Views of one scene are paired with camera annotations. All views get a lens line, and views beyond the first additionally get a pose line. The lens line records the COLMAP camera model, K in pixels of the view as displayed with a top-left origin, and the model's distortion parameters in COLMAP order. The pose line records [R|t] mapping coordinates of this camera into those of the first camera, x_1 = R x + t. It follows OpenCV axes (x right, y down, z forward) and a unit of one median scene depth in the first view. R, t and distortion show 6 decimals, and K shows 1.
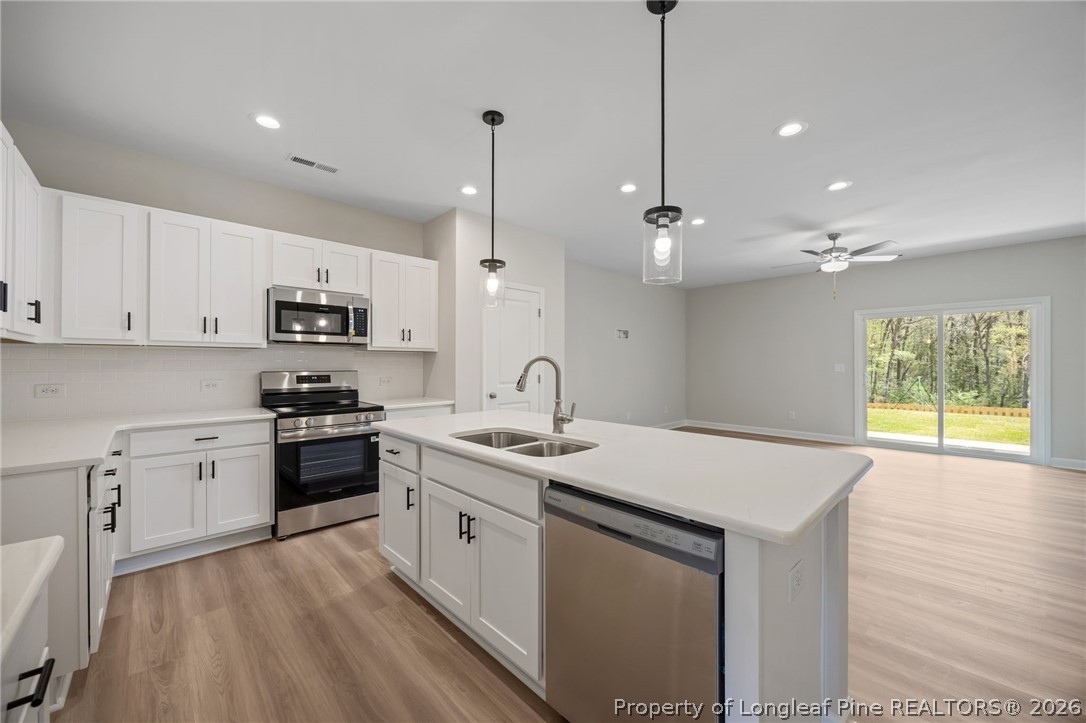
lens RADIAL K [[414.0, 0, 546.6], [0, 414.0, 364.1], [0, 0, 1]] dist [-0.001511, -0.000940]
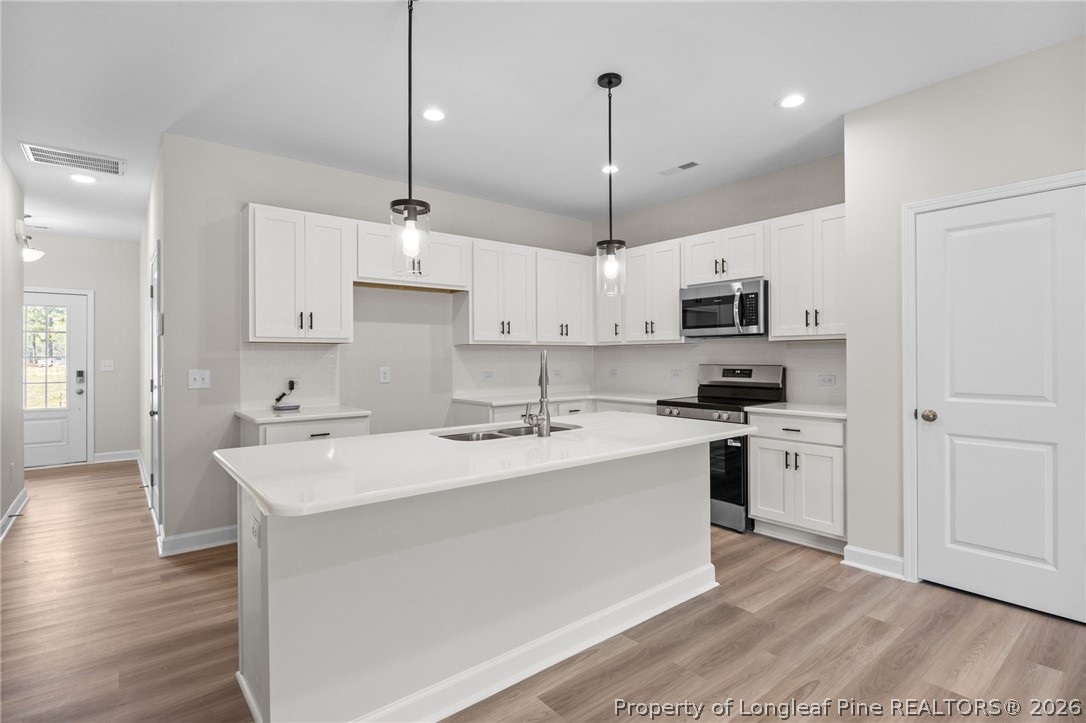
lens RADIAL K [[531.5, 0, 544.0], [0, 531.5, 357.5], [0, 0, 1]] dist [-0.013336, 0.001747]
pose [[-0.083413, 0.002022, -0.996513, 0.925351], [0.003359, 0.999993, 0.001748, -0.004678], [0.996509, -0.003202, -0.083419, 0.870173]]
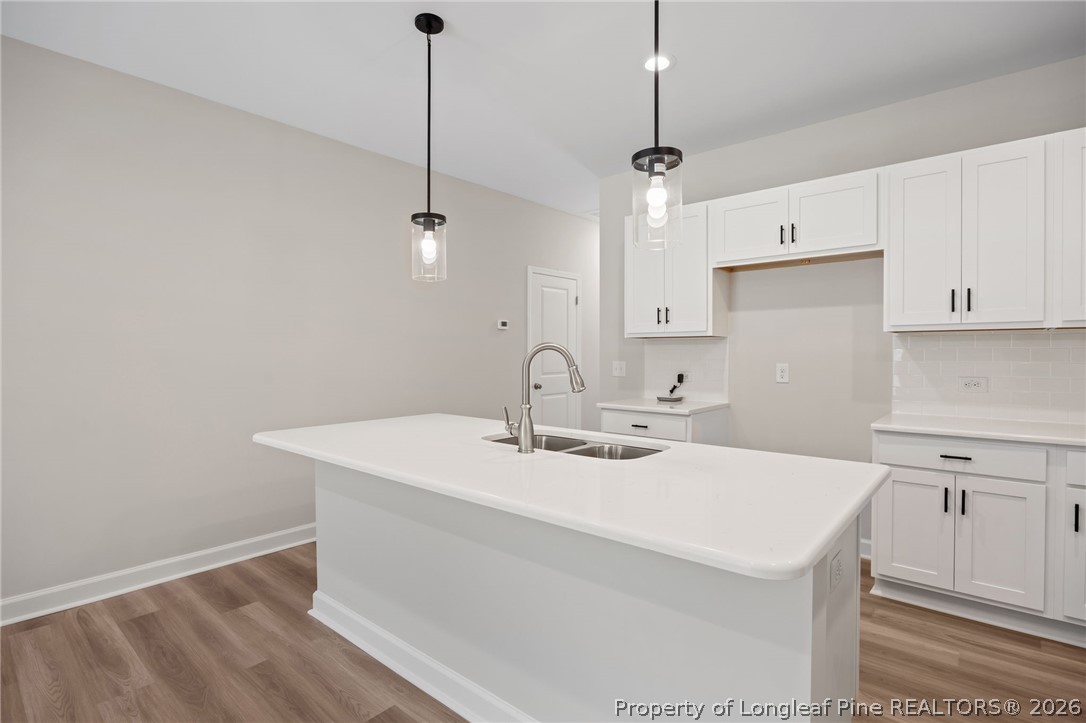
lens RADIAL K [[531.5, 0, 544.2], [0, 531.5, 361.6], [0, 0, 1]] dist [-0.013336, 0.001747]
pose [[-0.995418, 0.003892, -0.095539, 0.070097], [0.002125, 0.999825, 0.018592, -0.004790], [0.095595, 0.018304, -0.995252, 1.509191]]
